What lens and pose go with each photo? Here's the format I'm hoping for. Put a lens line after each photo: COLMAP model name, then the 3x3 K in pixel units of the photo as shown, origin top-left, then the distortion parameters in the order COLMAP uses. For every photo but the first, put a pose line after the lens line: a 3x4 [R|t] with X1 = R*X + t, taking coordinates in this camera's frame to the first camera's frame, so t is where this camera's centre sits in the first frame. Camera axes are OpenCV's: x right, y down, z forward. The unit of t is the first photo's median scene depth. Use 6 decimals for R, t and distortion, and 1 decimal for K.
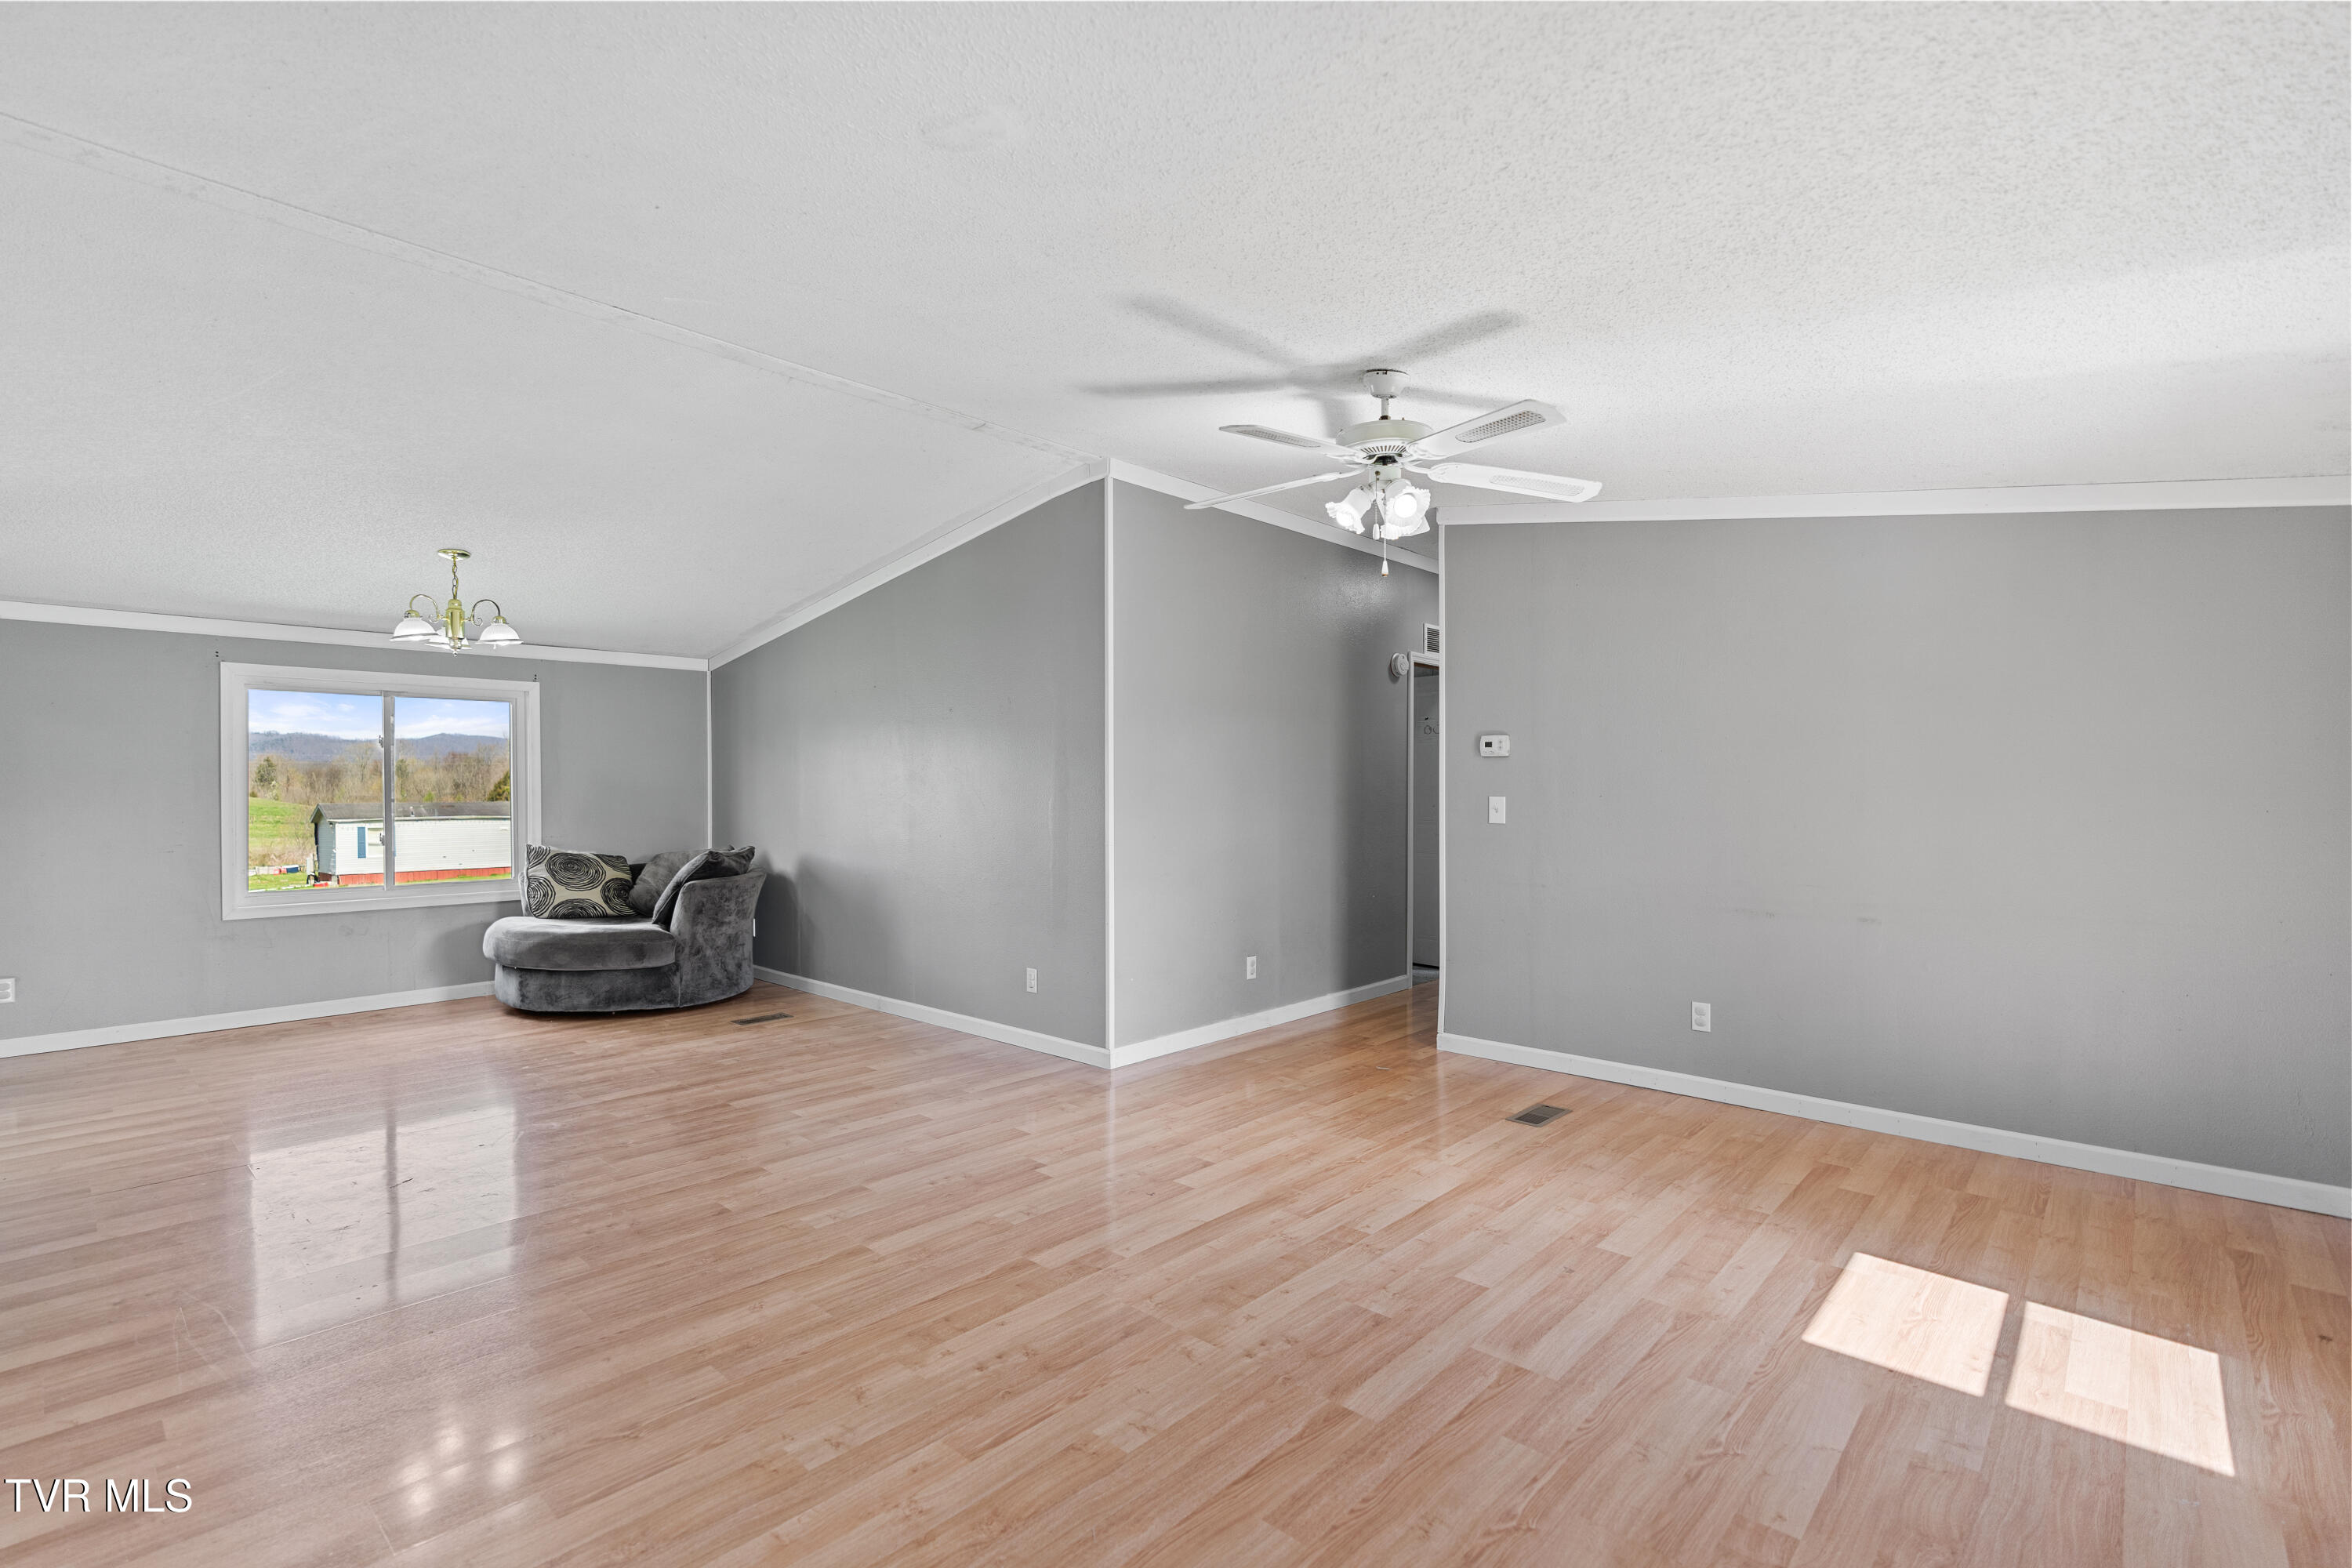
lens RADIAL K [[1073.9, 0, 1172.6], [0, 1073.9, 789.3], [0, 0, 1]] dist [-0.009727, 0.001267]
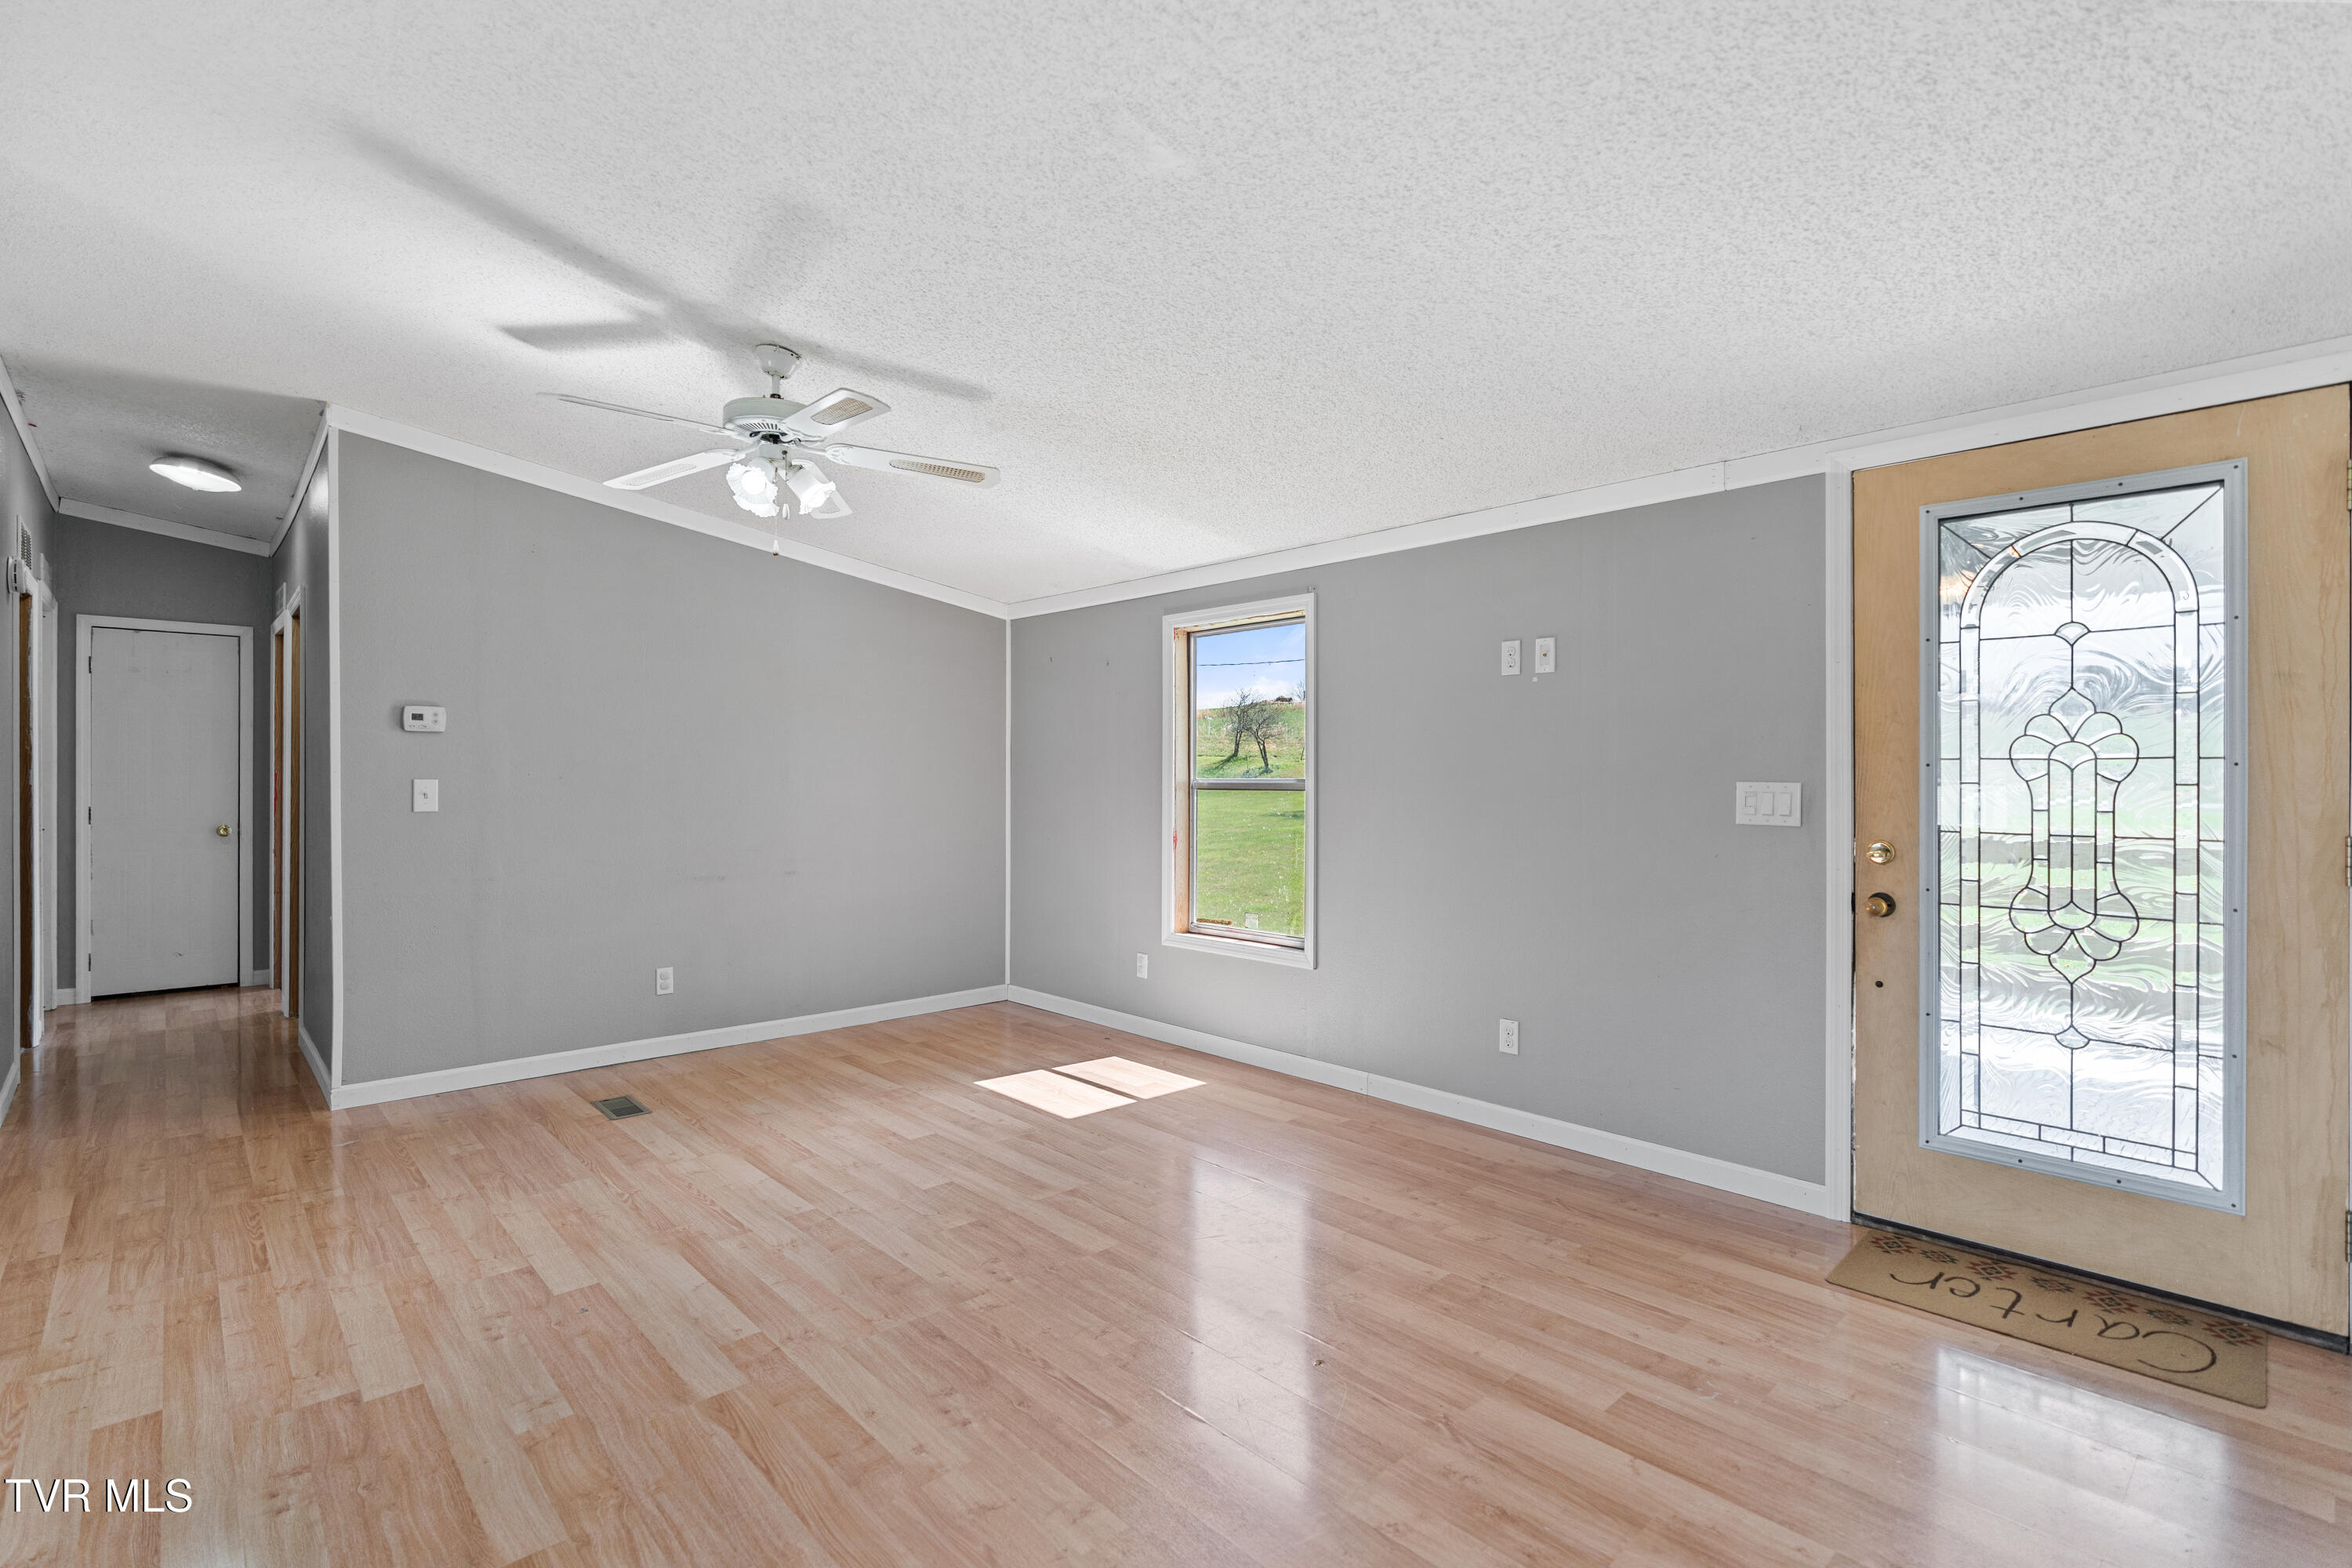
lens RADIAL K [[1073.9, 0, 1180.3], [0, 1073.9, 780.6], [0, 0, 1]] dist [-0.009727, 0.001267]
pose [[0.089406, -0.010608, 0.995939, -0.677357], [0.001984, 0.999943, 0.010472, -0.001066], [-0.995993, 0.001040, 0.089422, 0.482246]]
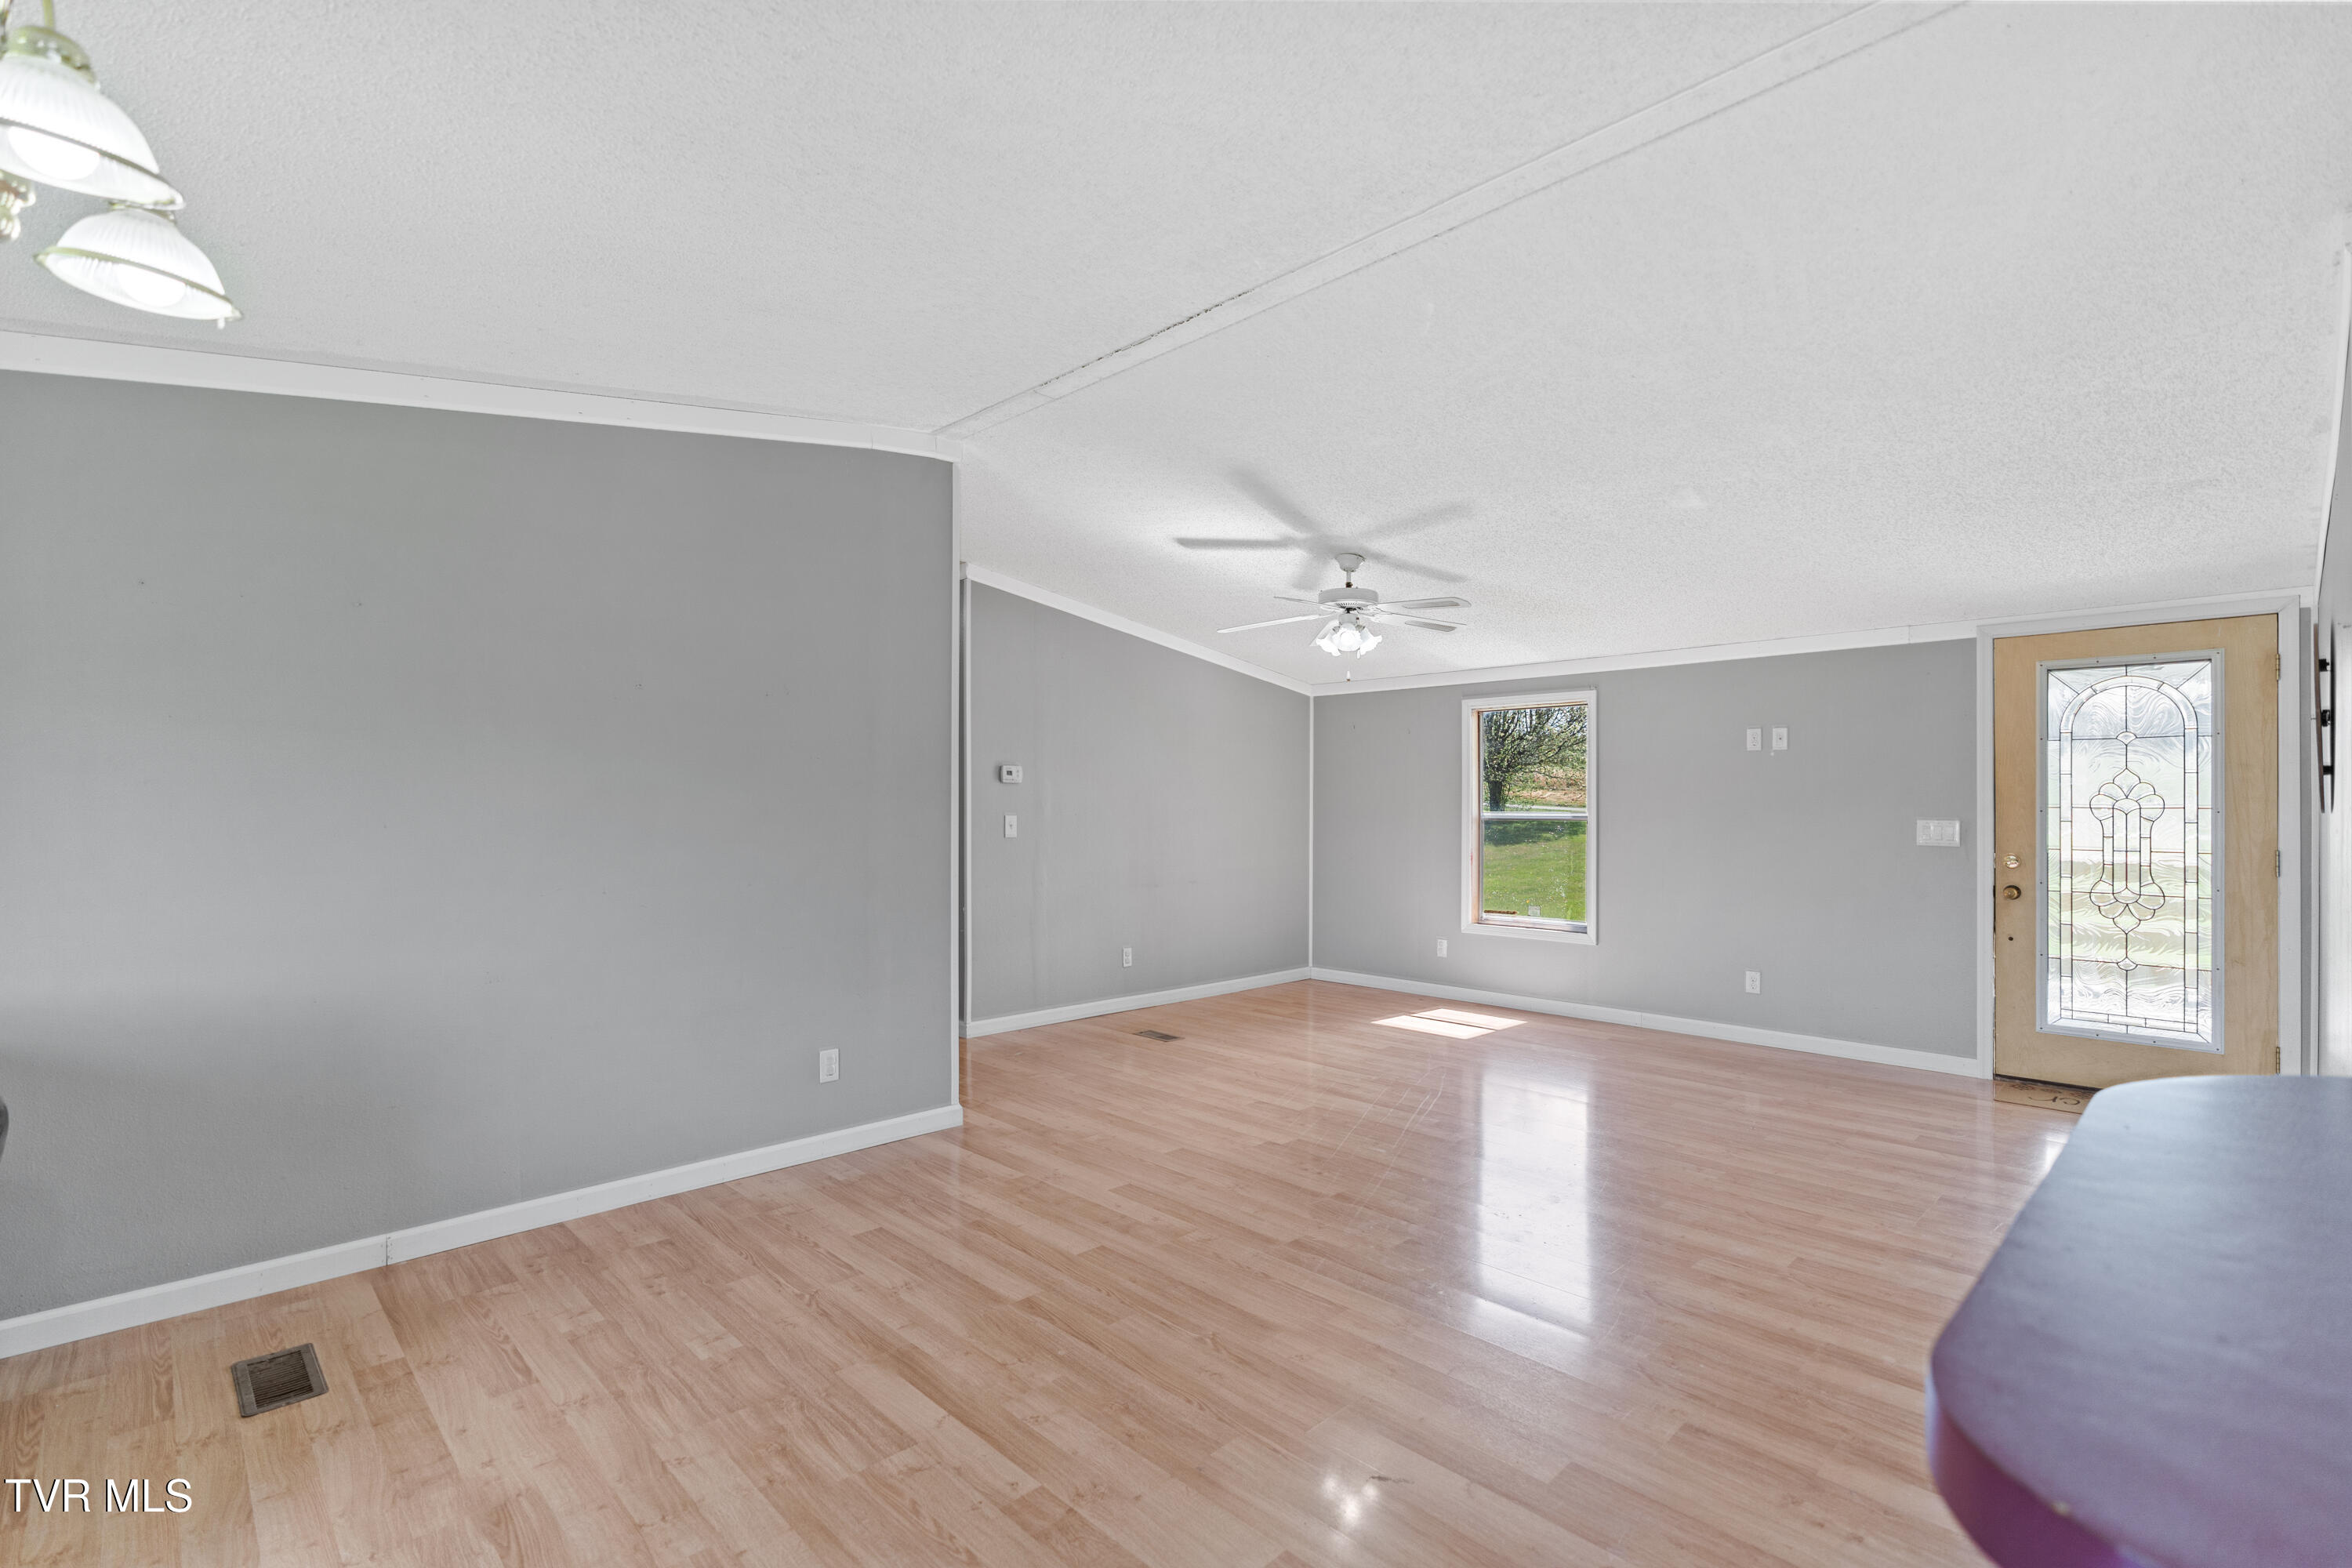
lens RADIAL K [[1073.9, 0, 1161.4], [0, 1073.9, 804.2], [0, 0, 1]] dist [-0.009727, 0.001267]
pose [[0.062248, -0.005616, 0.998045, -1.291455], [-0.000419, 0.999984, 0.005653, -0.018953], [-0.998061, -0.000770, 0.062245, 1.056169]]
